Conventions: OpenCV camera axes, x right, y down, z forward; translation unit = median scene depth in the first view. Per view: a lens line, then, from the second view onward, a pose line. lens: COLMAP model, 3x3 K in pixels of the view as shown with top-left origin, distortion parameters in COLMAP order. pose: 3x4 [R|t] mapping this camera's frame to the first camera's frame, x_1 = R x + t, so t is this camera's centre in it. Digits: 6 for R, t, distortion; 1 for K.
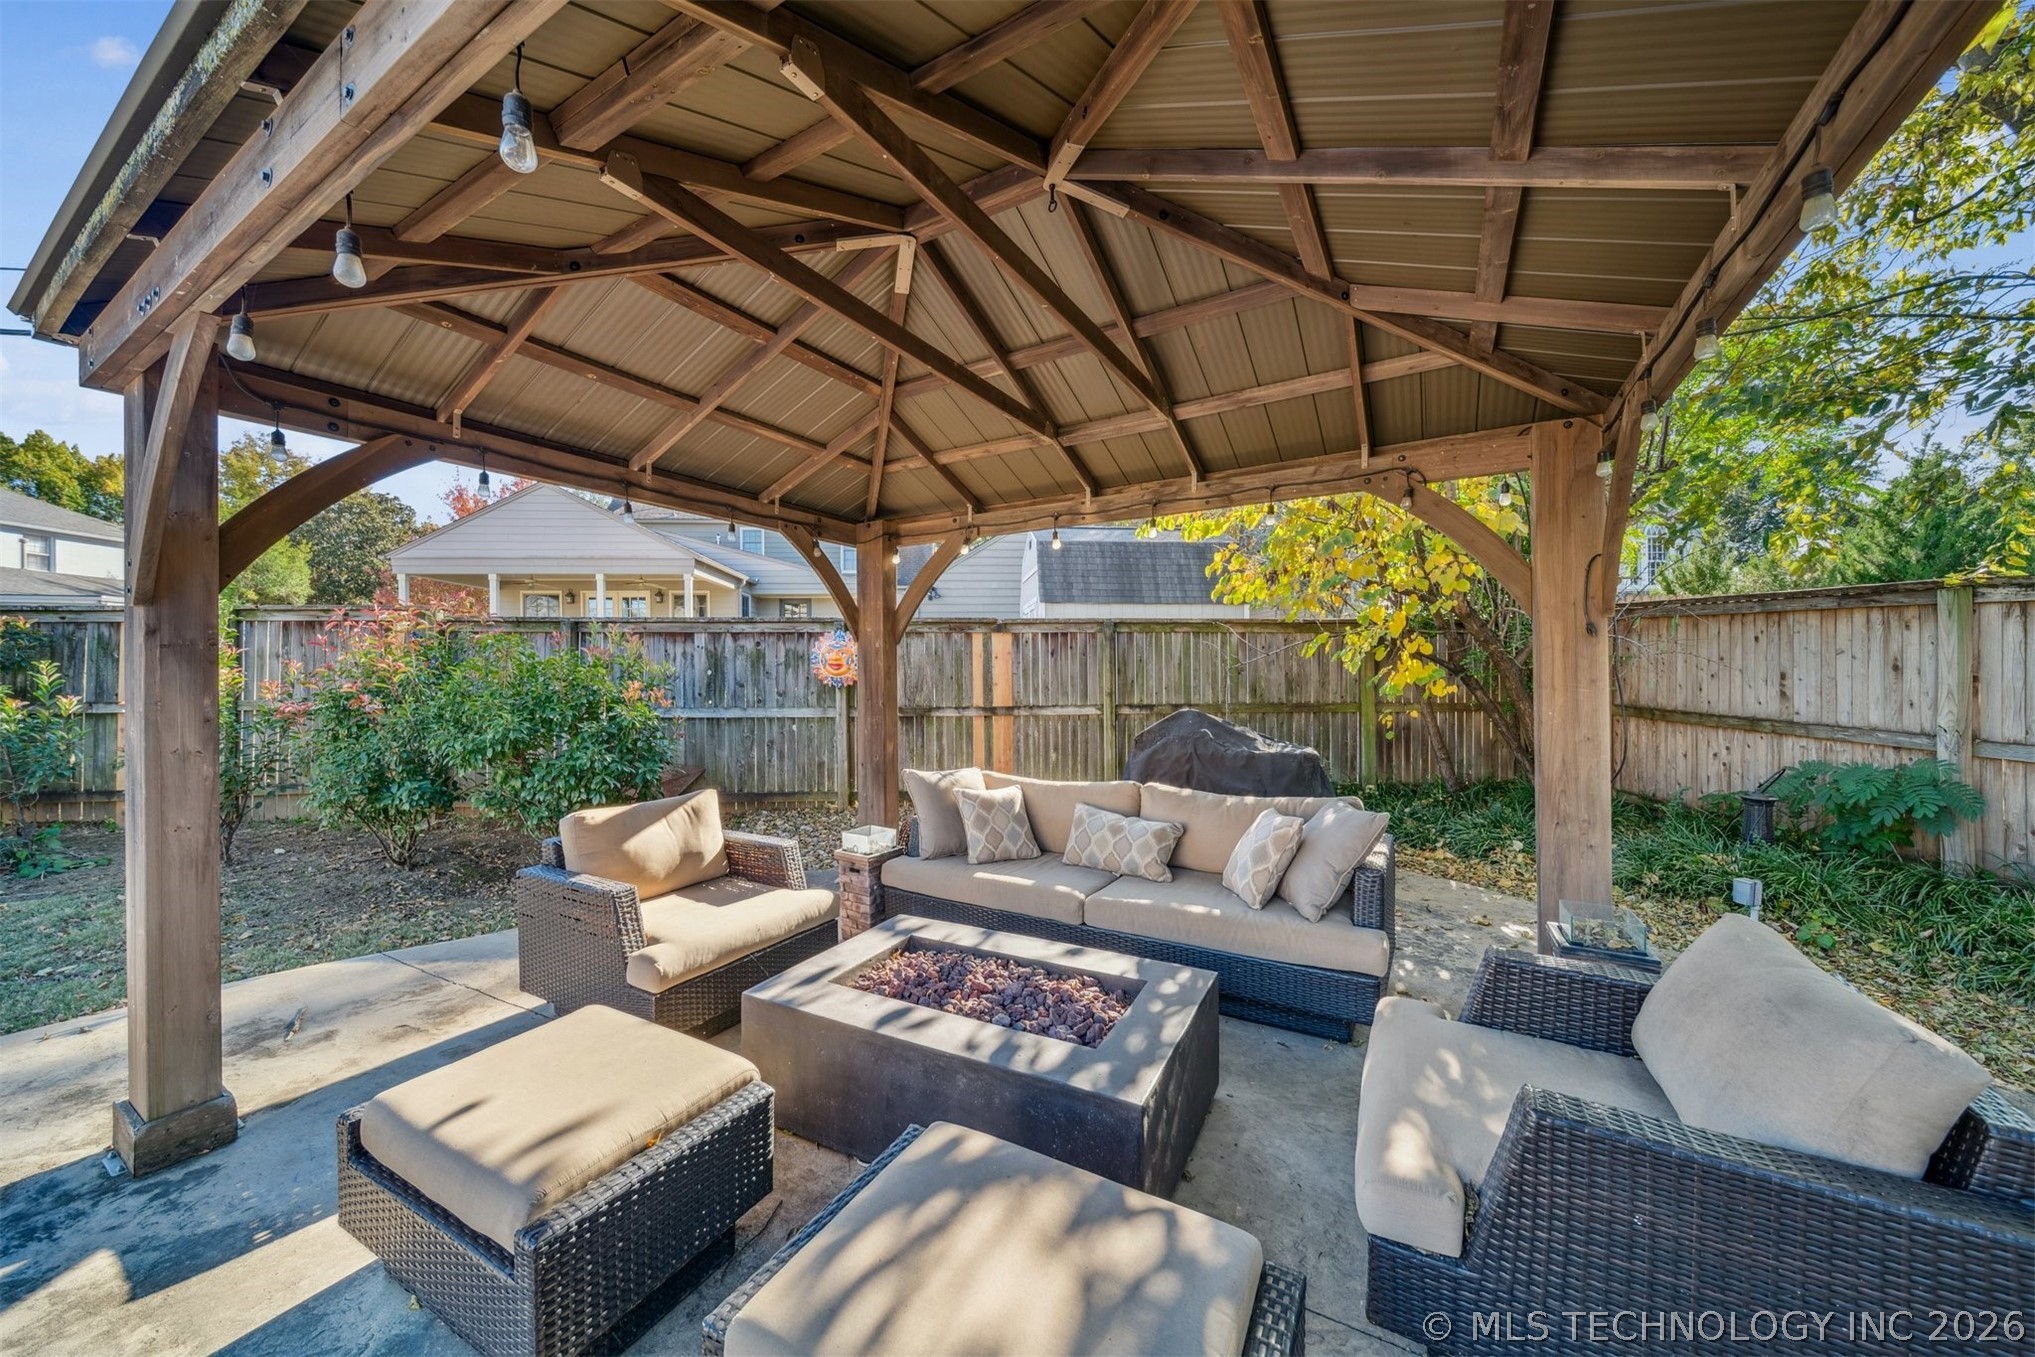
lens RADIAL K [[701.1, 0, 1013.0], [0, 701.1, 669.0], [0, 0, 1]] dist [0.001715, 0.000124]
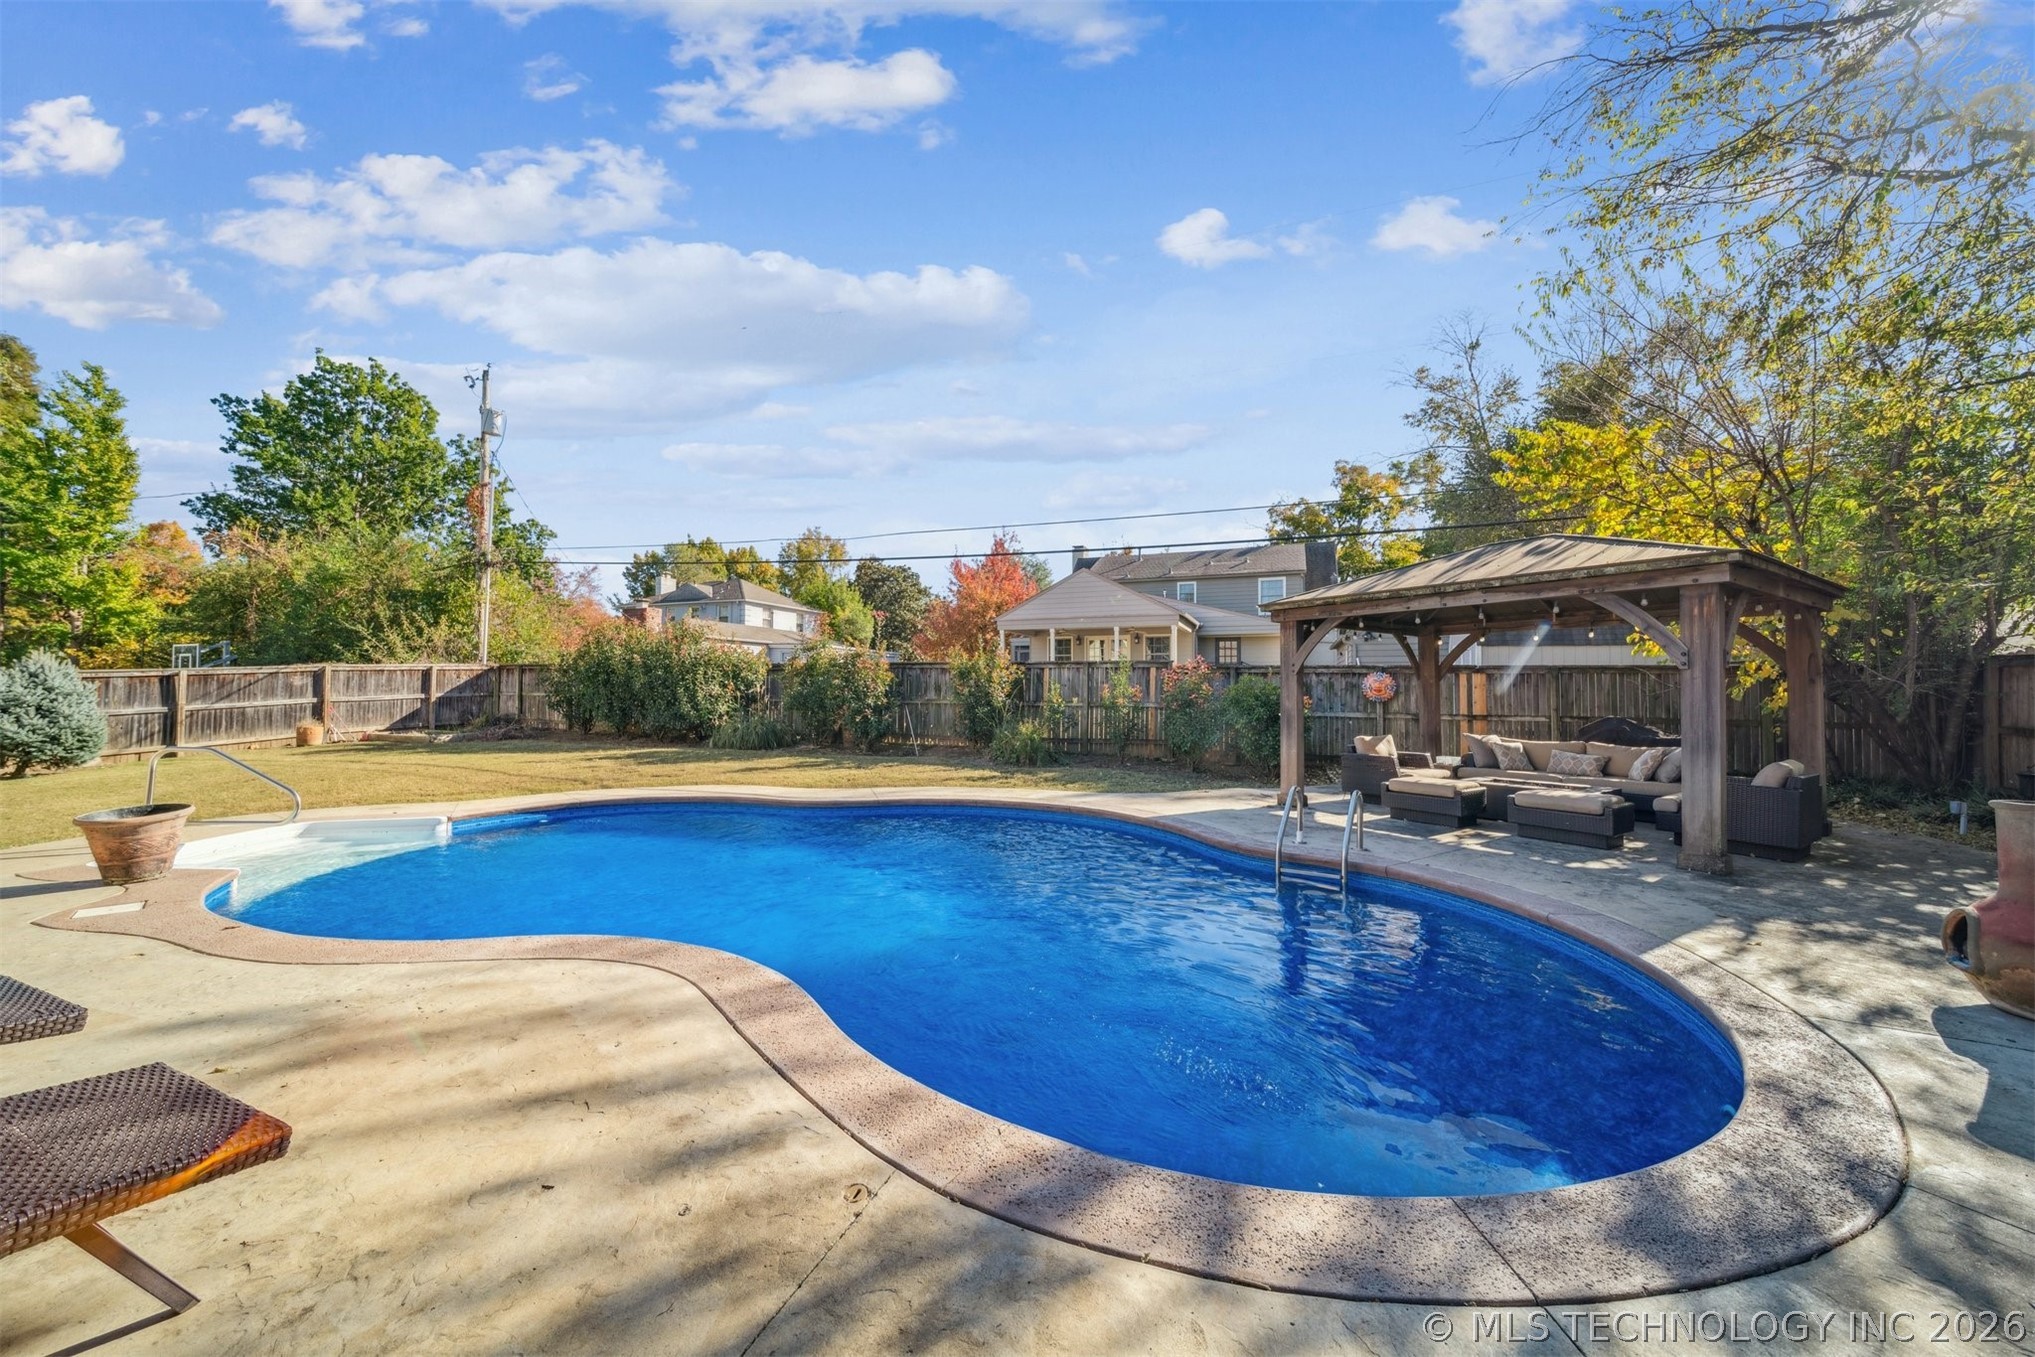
lens RADIAL K [[701.1, 0, 1013.0], [0, 701.1, 669.0], [0, 0, 1]] dist [0.001715, 0.000124]
pose [[0.889287, 0.001036, -0.457349, -0.260834], [-0.016600, 0.999412, -0.030015, 0.010522], [0.457049, 0.034284, 0.888780, -1.145293]]
